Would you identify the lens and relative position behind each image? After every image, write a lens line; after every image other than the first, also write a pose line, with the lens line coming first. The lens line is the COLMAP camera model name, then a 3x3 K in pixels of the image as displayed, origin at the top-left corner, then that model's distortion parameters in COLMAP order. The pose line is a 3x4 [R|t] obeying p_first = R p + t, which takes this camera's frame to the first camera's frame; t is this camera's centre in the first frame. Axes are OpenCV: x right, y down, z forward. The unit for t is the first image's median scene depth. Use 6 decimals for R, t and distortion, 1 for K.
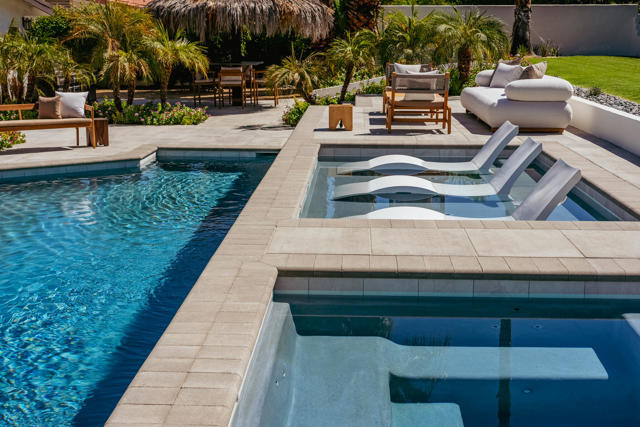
lens RADIAL K [[900.2, 0, 320.0], [0, 900.2, 213.5], [0, 0, 1]] dist [0.024148, -0.010998]
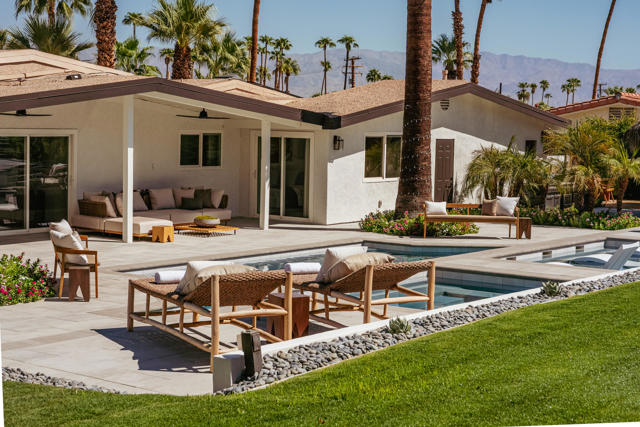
lens RADIAL K [[1297.9, 0, 320.0], [0, 1297.9, 213.5], [0, 0, 1]] dist [-0.013434, -0.056138]
pose [[0.815673, 0.055900, -0.575807, 0.487058], [-0.129315, 0.987754, -0.087292, 0.074682], [0.563876, 0.145662, 0.812913, -0.571705]]
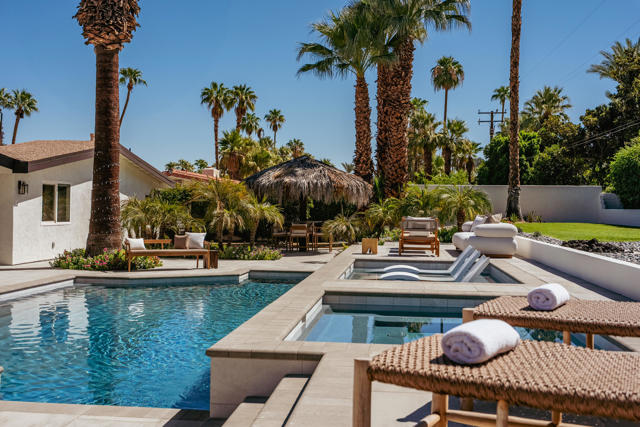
lens RADIAL K [[760.1, 0, 320.0], [0, 760.1, 213.5], [0, 0, 1]] dist [0.002453, 0.017076]
pose [[0.997735, 0.013623, -0.065873, 0.015097], [-0.026151, 0.980799, -0.193260, 0.062156], [0.061976, 0.194545, 0.978934, -0.204276]]
